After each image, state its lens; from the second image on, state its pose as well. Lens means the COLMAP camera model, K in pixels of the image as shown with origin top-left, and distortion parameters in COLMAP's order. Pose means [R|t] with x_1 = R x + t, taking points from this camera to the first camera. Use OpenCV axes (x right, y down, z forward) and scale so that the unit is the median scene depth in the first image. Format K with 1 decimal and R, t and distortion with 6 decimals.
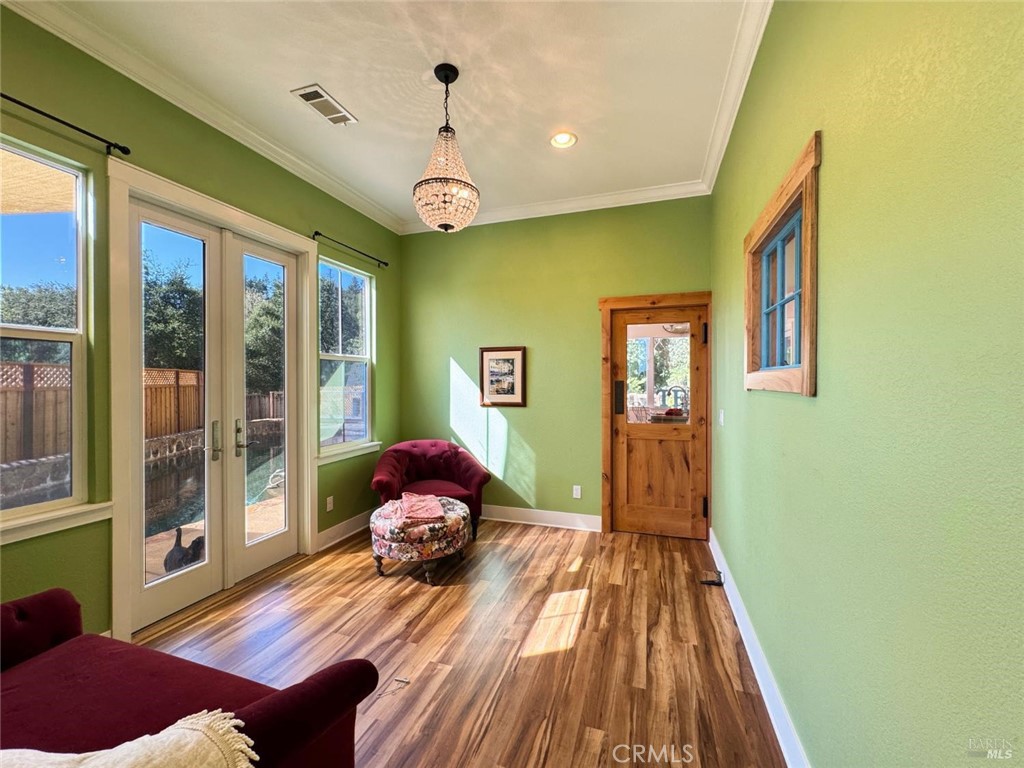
lens RADIAL K [[410.3, 0, 512.0], [0, 410.3, 384.0], [0, 0, 1]] dist [-0.004505, 0.000127]
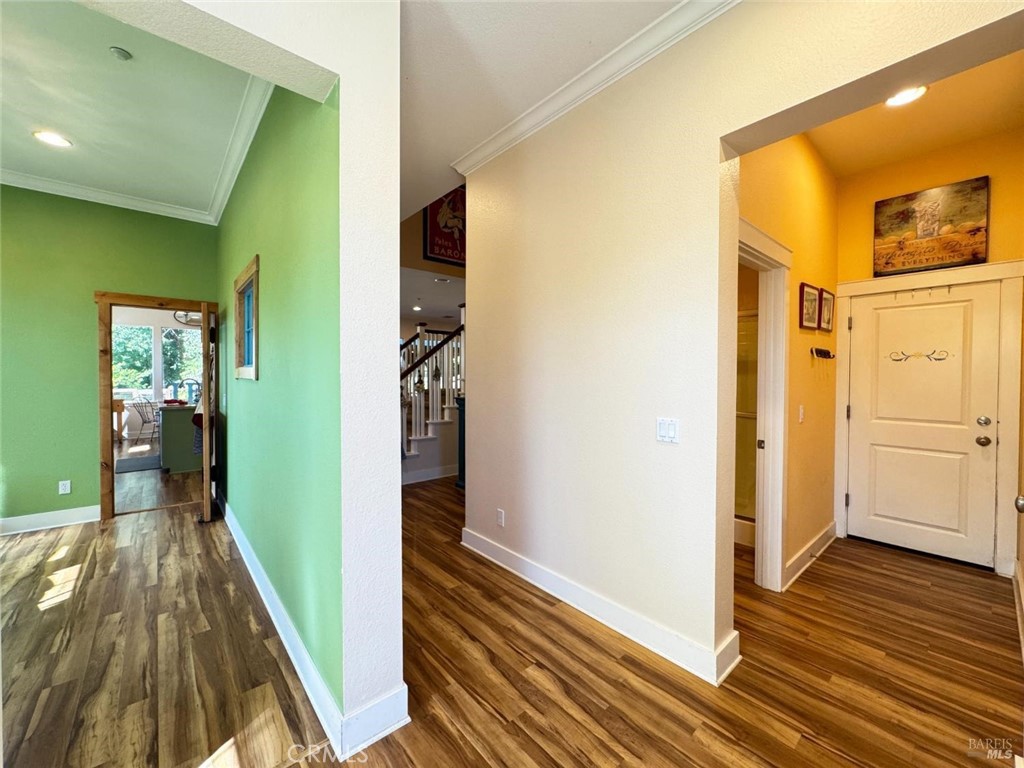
lens RADIAL K [[410.3, 0, 512.0], [0, 410.3, 384.0], [0, 0, 1]] dist [-0.004505, 0.000127]
pose [[0.506680, -0.008735, 0.862090, -0.198021], [-0.002676, 0.999928, 0.011705, 0.010450], [-0.862130, -0.008238, 0.506620, -0.577892]]
